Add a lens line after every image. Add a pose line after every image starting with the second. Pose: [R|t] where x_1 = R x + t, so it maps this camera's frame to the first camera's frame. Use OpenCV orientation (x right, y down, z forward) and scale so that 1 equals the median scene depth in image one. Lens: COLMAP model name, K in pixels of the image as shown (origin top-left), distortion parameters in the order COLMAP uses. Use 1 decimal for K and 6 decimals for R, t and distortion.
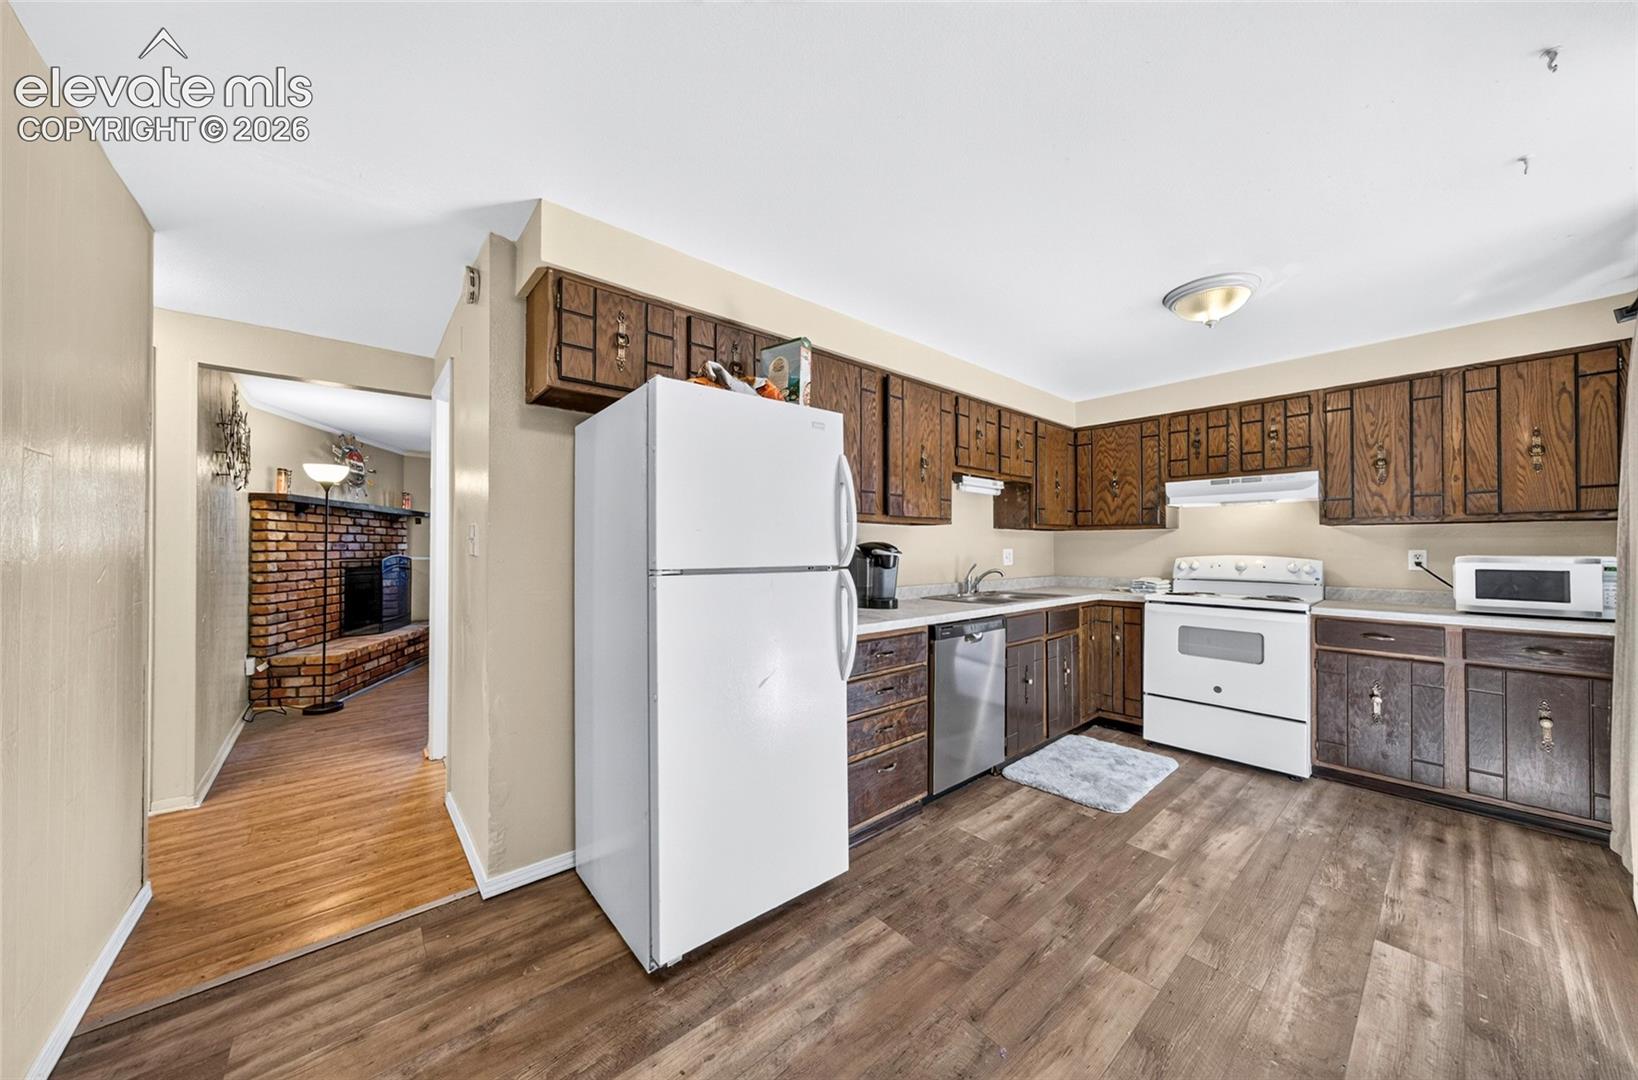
lens RADIAL K [[554.9, 0, 816.7], [0, 554.9, 543.5], [0, 0, 1]] dist [-0.000700, -0.000048]
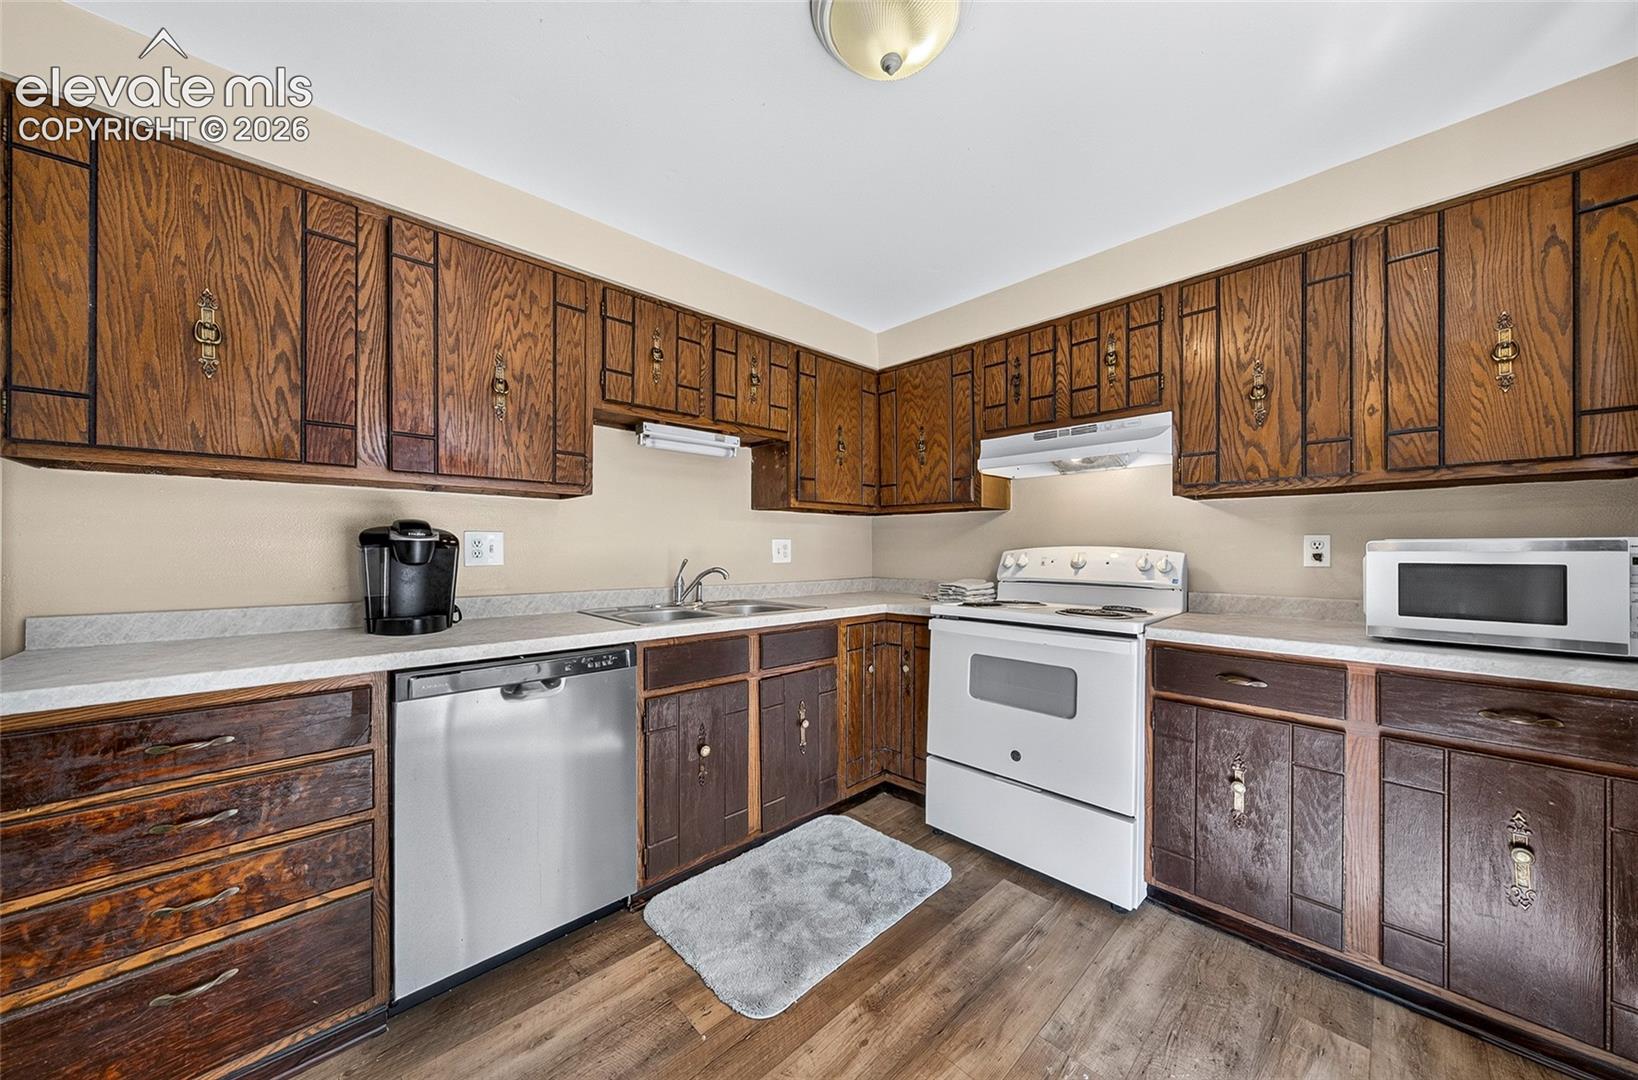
lens RADIAL K [[553.7, 0, 819.6], [0, 553.7, 548.2], [0, 0, 1]] dist [-0.000201, 0.000197]
pose [[0.999139, -0.002487, 0.041411, 0.505998], [0.002133, 0.999961, 0.008579, 0.021747], [-0.041431, -0.008483, 0.999105, 0.405685]]
